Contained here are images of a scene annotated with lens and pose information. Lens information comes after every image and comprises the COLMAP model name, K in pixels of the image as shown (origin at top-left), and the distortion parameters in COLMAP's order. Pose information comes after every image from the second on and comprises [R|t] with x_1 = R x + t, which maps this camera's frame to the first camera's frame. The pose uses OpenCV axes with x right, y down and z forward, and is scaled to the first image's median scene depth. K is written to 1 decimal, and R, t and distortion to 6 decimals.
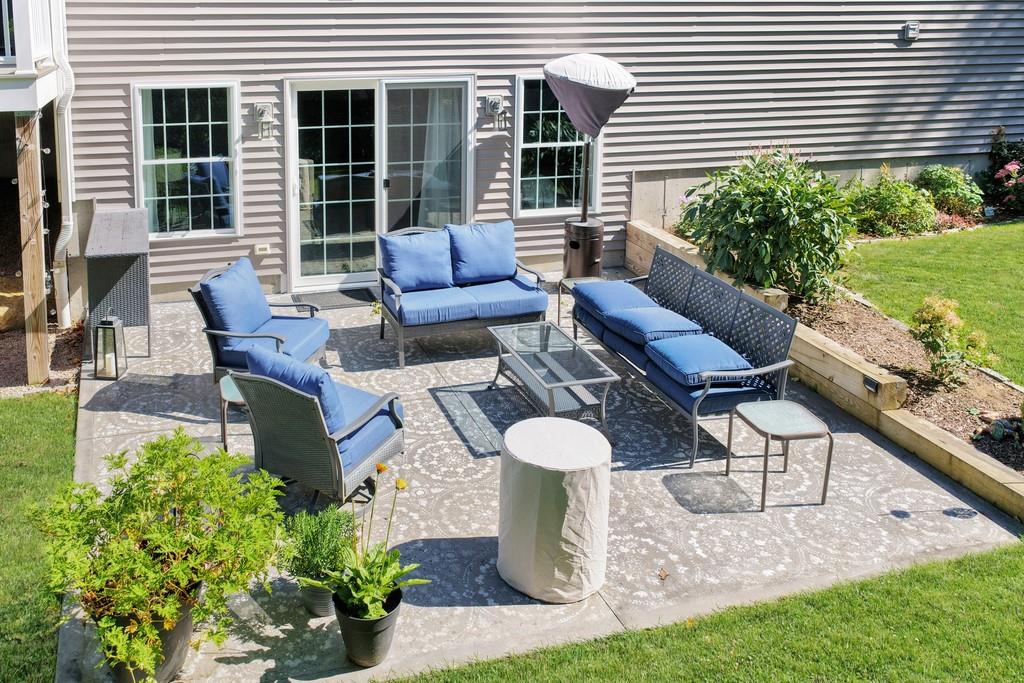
lens RADIAL K [[869.7, 0, 512.0], [0, 869.7, 242.3], [0, 0, 1]] dist [0.002926, 0.006352]
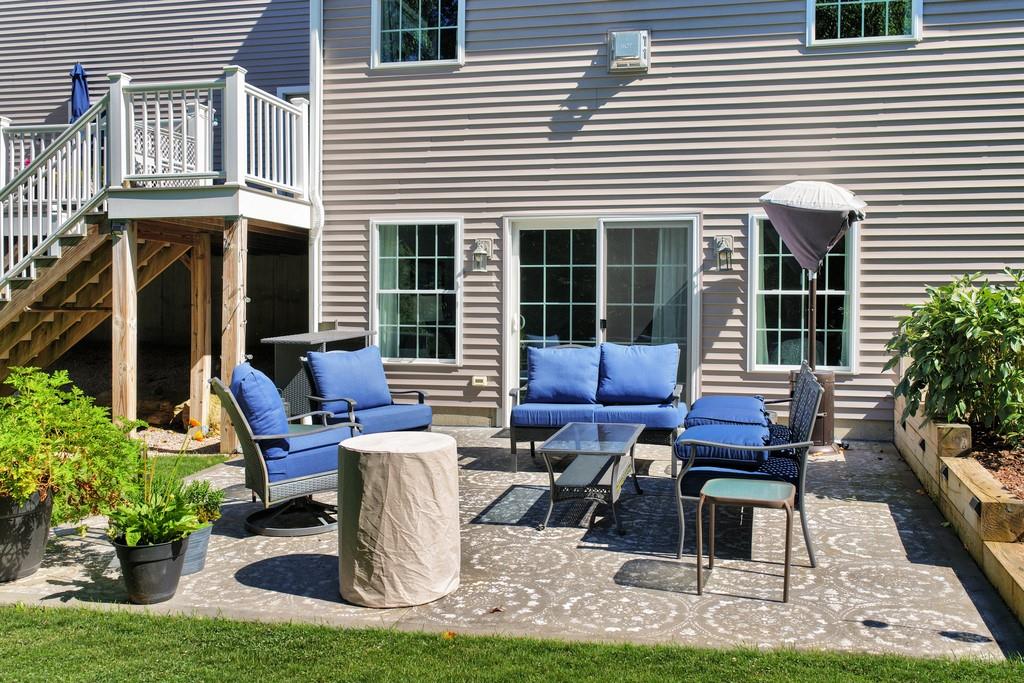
lens RADIAL K [[884.1, 0, 497.9], [0, 884.1, 346.5], [0, 0, 1]] dist [0.003158, 0.004947]
pose [[0.894981, 0.035535, -0.444686, 0.213008], [-0.092220, 0.990028, -0.106489, 0.082358], [0.436468, 0.136315, 0.889334, 0.068728]]
